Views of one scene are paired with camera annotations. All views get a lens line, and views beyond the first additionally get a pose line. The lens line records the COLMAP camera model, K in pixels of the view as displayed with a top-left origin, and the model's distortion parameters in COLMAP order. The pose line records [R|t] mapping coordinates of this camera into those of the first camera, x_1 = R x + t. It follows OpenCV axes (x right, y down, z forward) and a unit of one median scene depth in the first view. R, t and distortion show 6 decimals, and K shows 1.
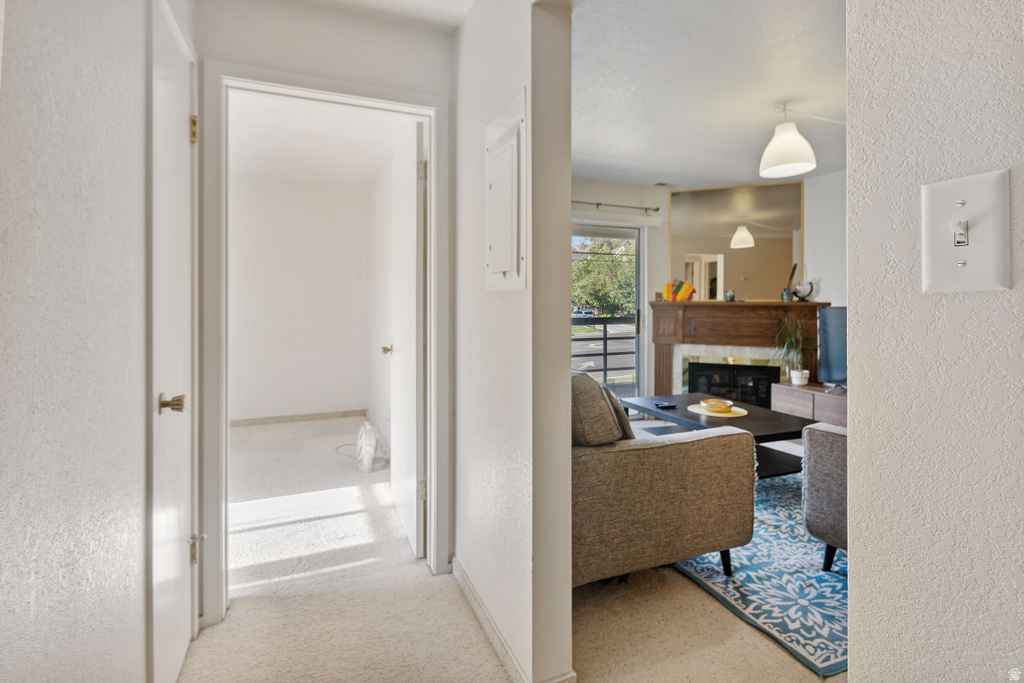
lens RADIAL K [[490.1, 0, 512.7], [0, 490.1, 312.8], [0, 0, 1]] dist [0.001451, 0.000687]
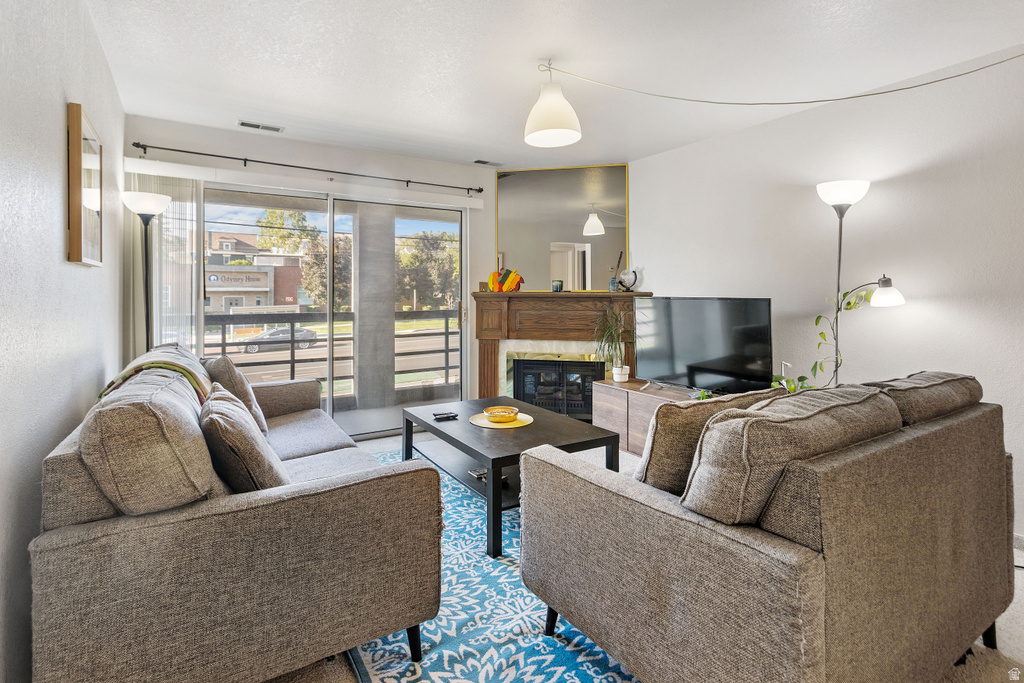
lens RADIAL K [[498.6, 0, 512.2], [0, 498.6, 296.2], [0, 0, 1]] dist [0.001249, 0.000717]
pose [[0.984987, -0.006292, 0.172513, 0.209350], [0.008891, 0.999858, -0.014298, -0.002682], [-0.172399, 0.015617, 0.984903, 0.099558]]
